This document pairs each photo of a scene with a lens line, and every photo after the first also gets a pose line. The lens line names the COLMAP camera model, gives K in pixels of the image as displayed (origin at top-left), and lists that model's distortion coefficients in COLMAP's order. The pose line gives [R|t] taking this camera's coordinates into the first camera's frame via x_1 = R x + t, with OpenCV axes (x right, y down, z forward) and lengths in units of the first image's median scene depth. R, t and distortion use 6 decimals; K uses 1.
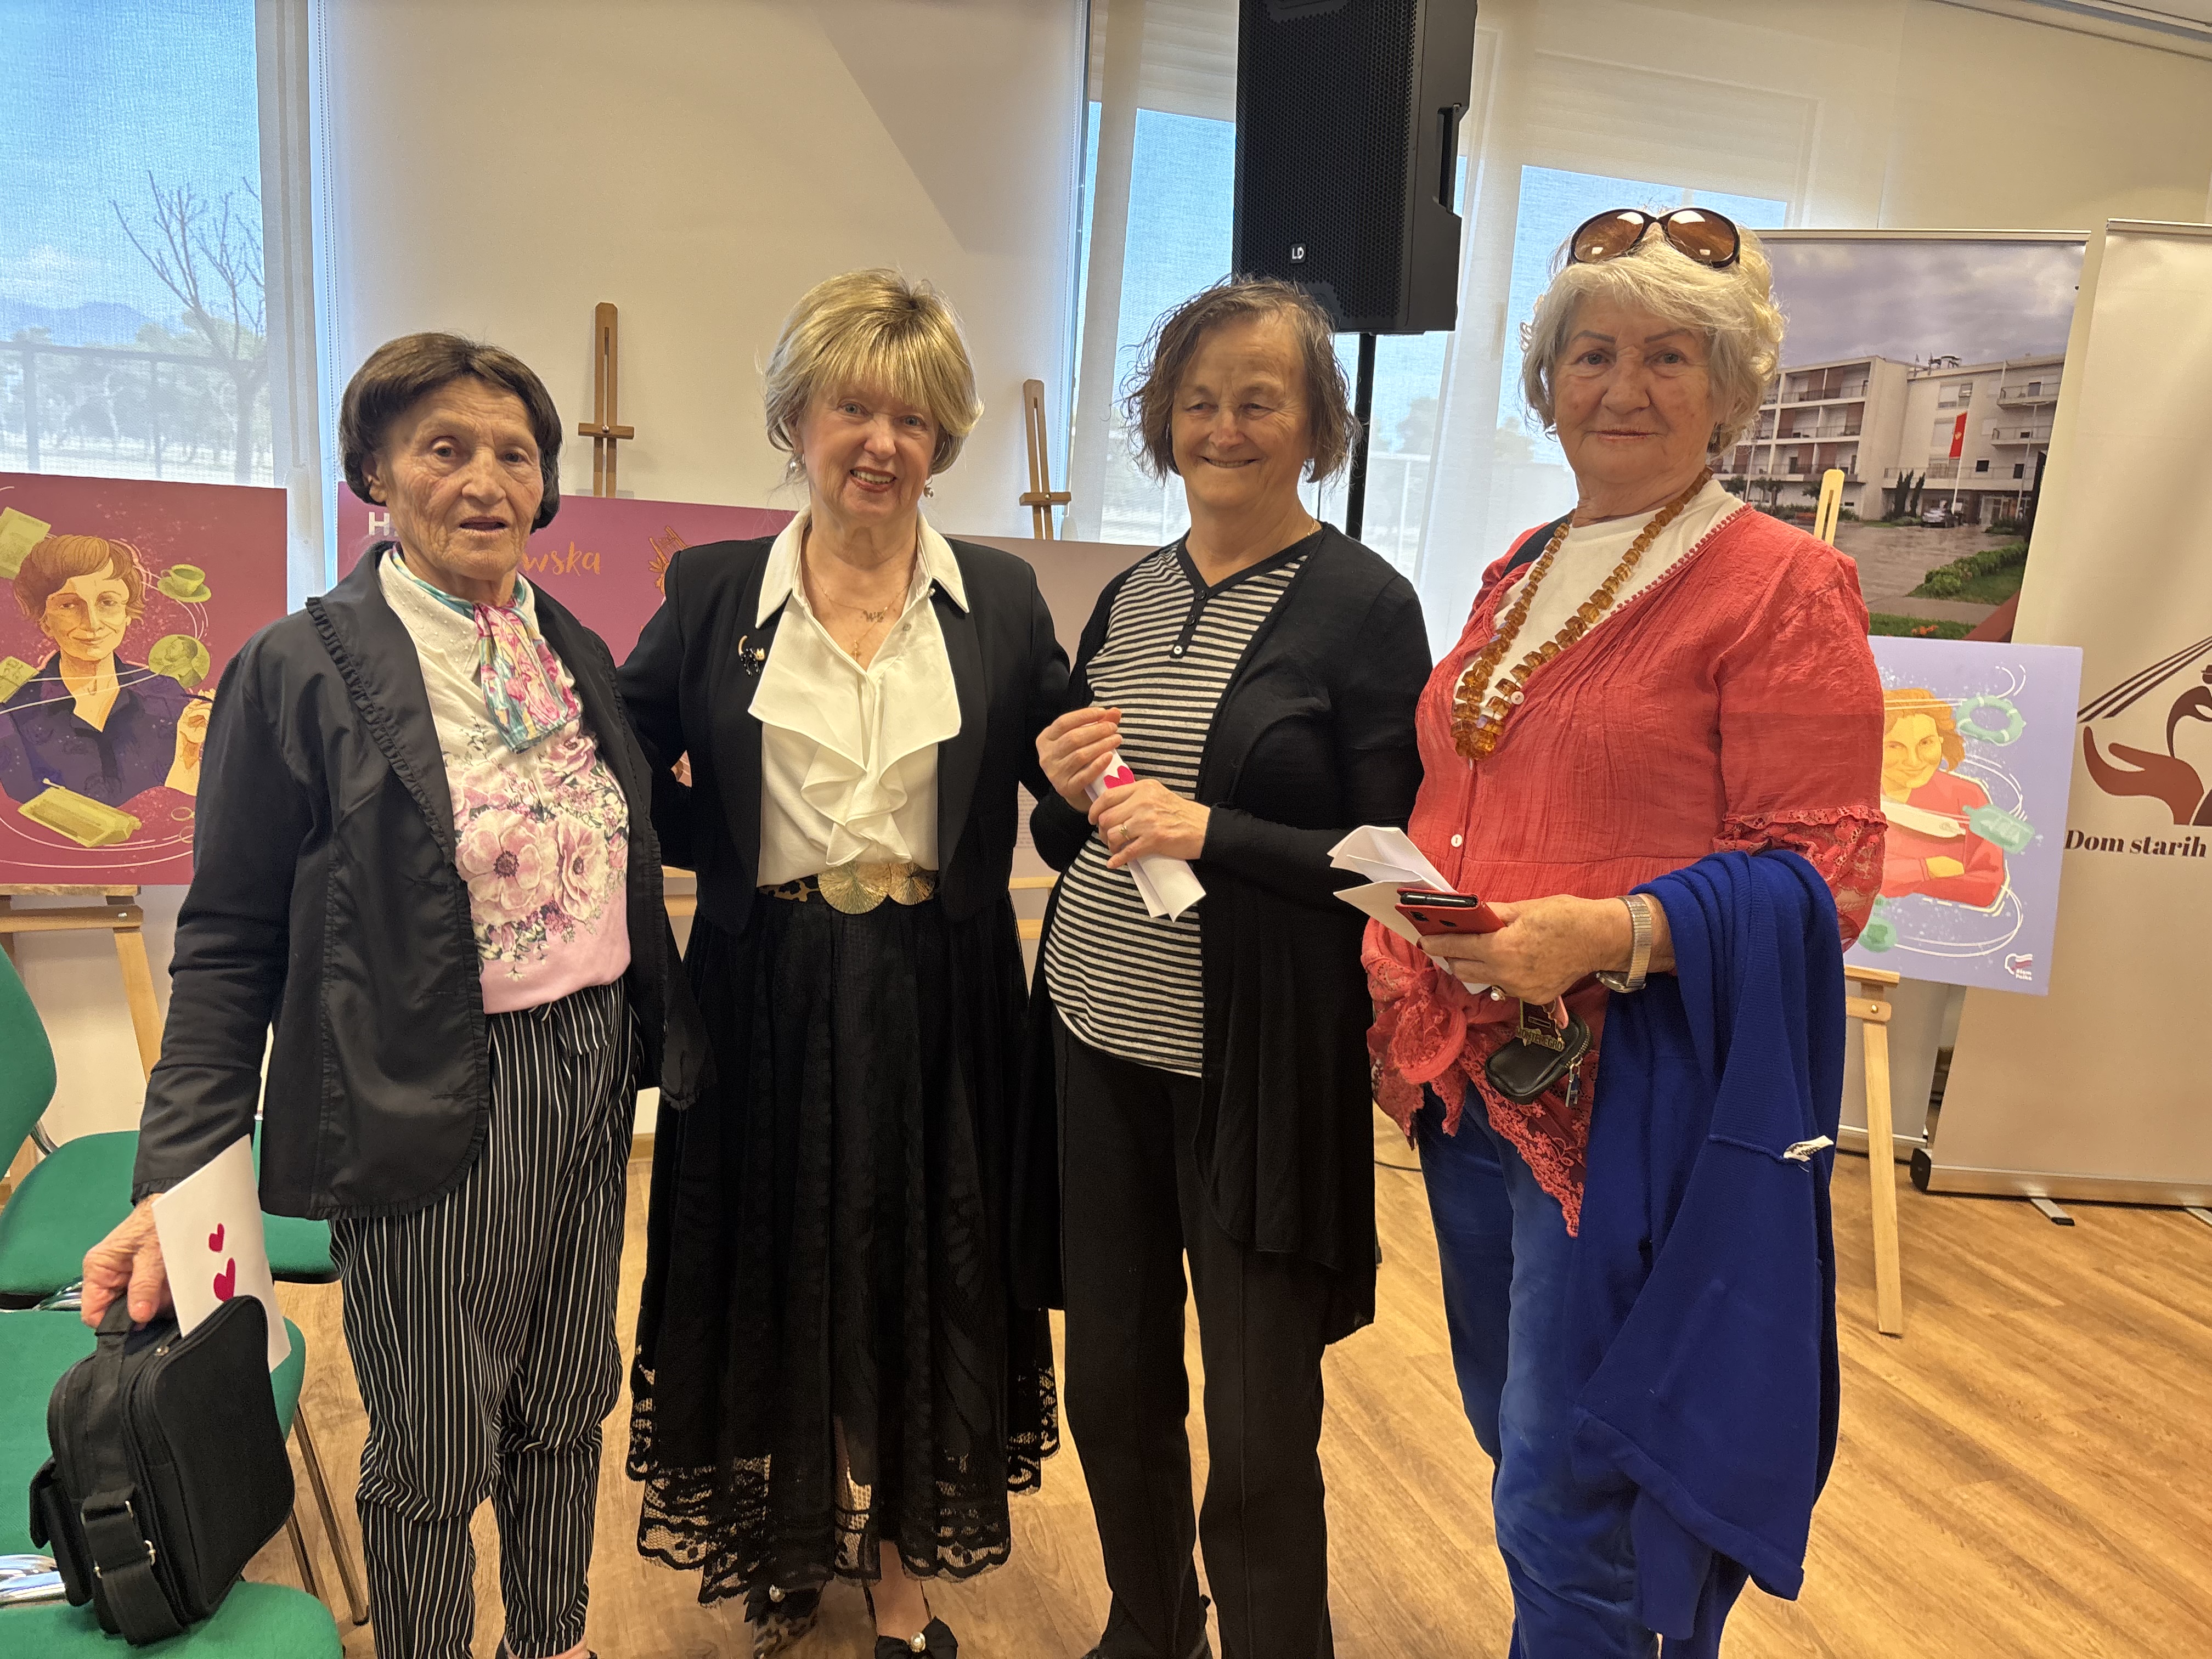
lens RADIAL K [[1673.5, 0, 1102.8], [0, 1673.5, 829.1], [0, 0, 1]] dist [0.043022, -0.024000]
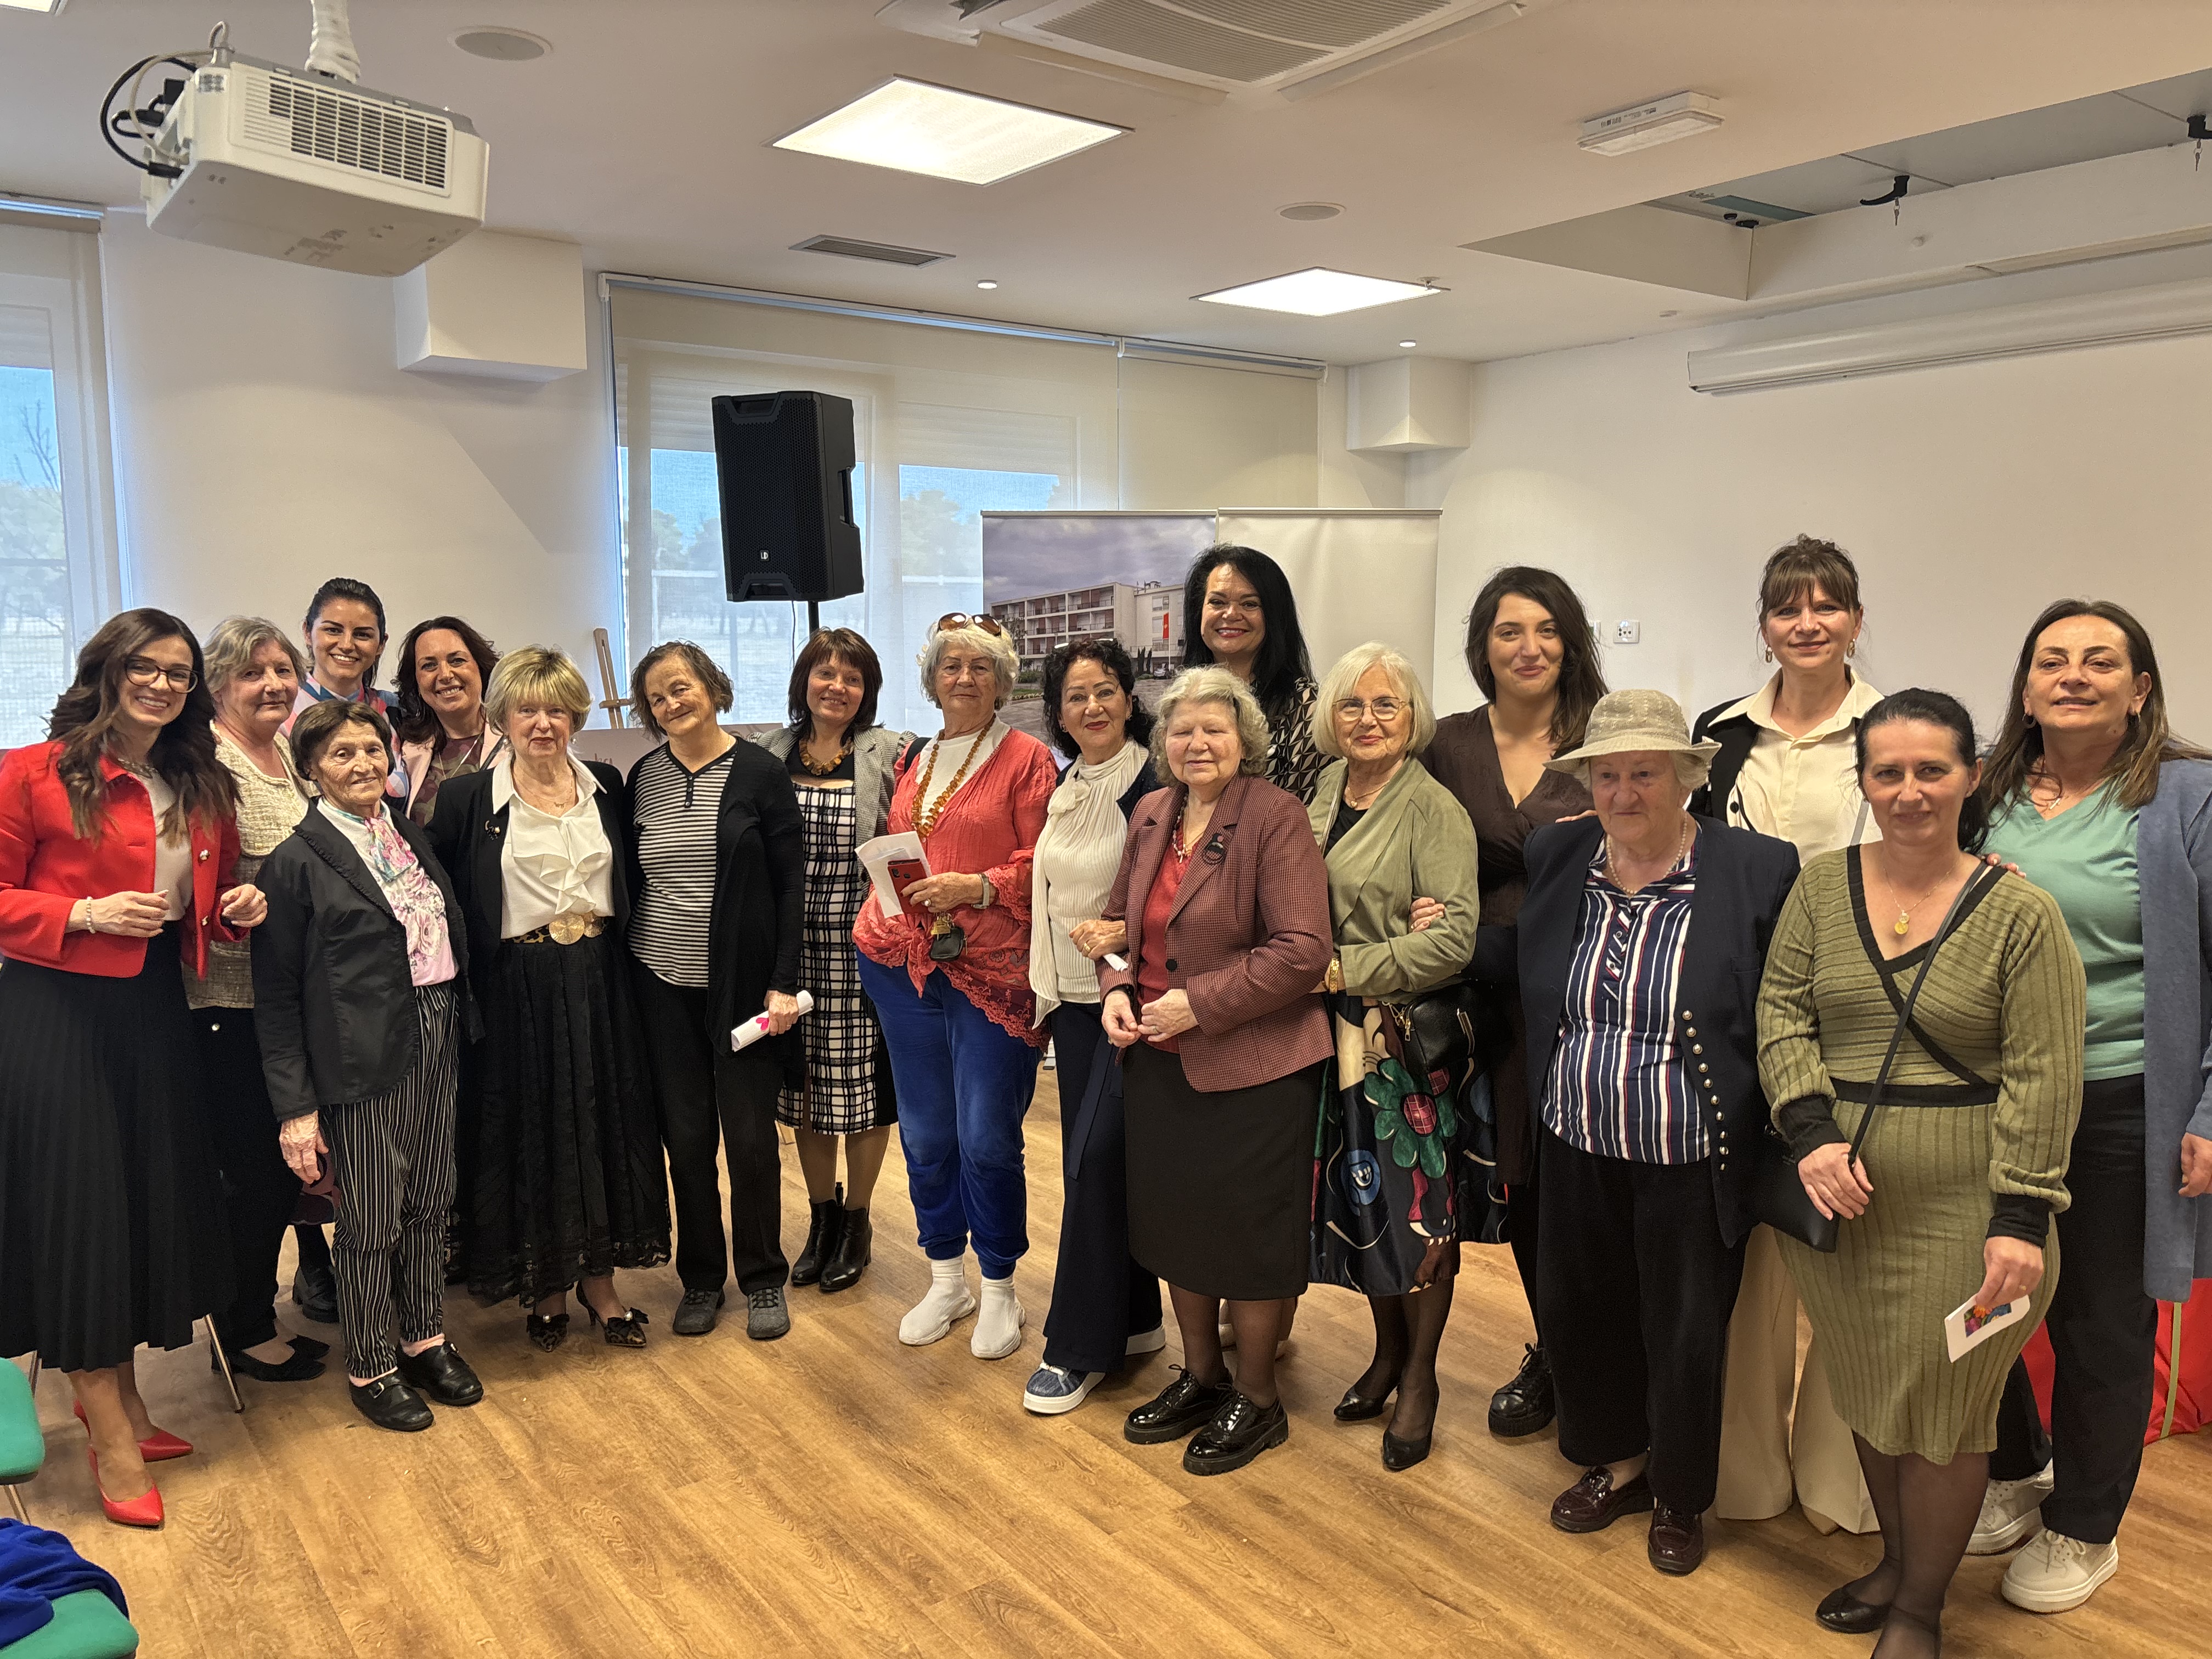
lens RADIAL K [[1673.5, 0, 1087.6], [0, 1673.5, 845.3], [0, 0, 1]] dist [0.043022, -0.024000]
pose [[0.967498, -0.097948, 0.233139, 0.012801], [0.108825, 0.993472, -0.034226, 0.038864], [-0.228265, 0.058485, 0.971841, -0.641491]]
